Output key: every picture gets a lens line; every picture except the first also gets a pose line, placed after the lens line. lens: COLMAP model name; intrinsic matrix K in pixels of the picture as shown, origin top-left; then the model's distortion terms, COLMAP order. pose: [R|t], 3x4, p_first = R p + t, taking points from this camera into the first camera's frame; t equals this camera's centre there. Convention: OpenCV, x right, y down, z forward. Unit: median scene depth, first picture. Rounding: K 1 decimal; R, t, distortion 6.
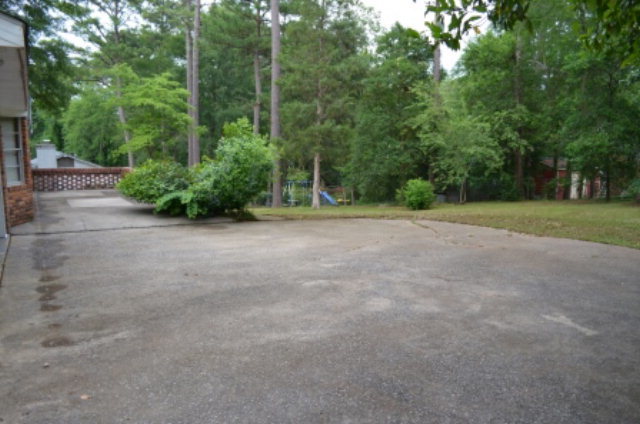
lens RADIAL K [[499.2, 0, 317.6], [0, 499.2, 210.4], [0, 0, 1]] dist [-0.063719, 0.006654]
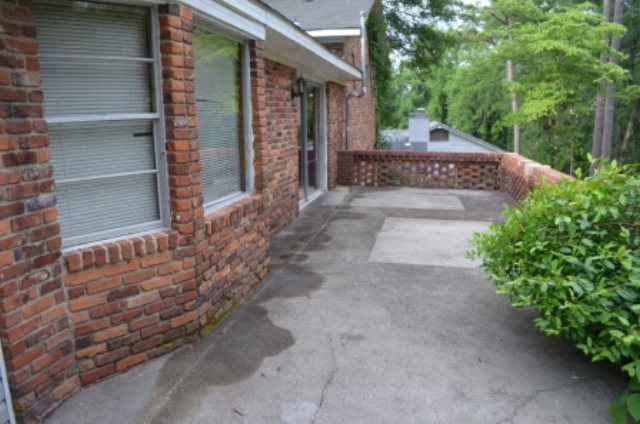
lens RADIAL K [[499.2, 0, 320.4], [0, 499.2, 209.8], [0, 0, 1]] dist [-0.063719, 0.006654]
pose [[0.744116, 0.118508, -0.657455, -0.063806], [-0.081927, 0.992899, 0.086247, -0.019908], [0.663008, -0.010315, 0.748542, 0.162458]]
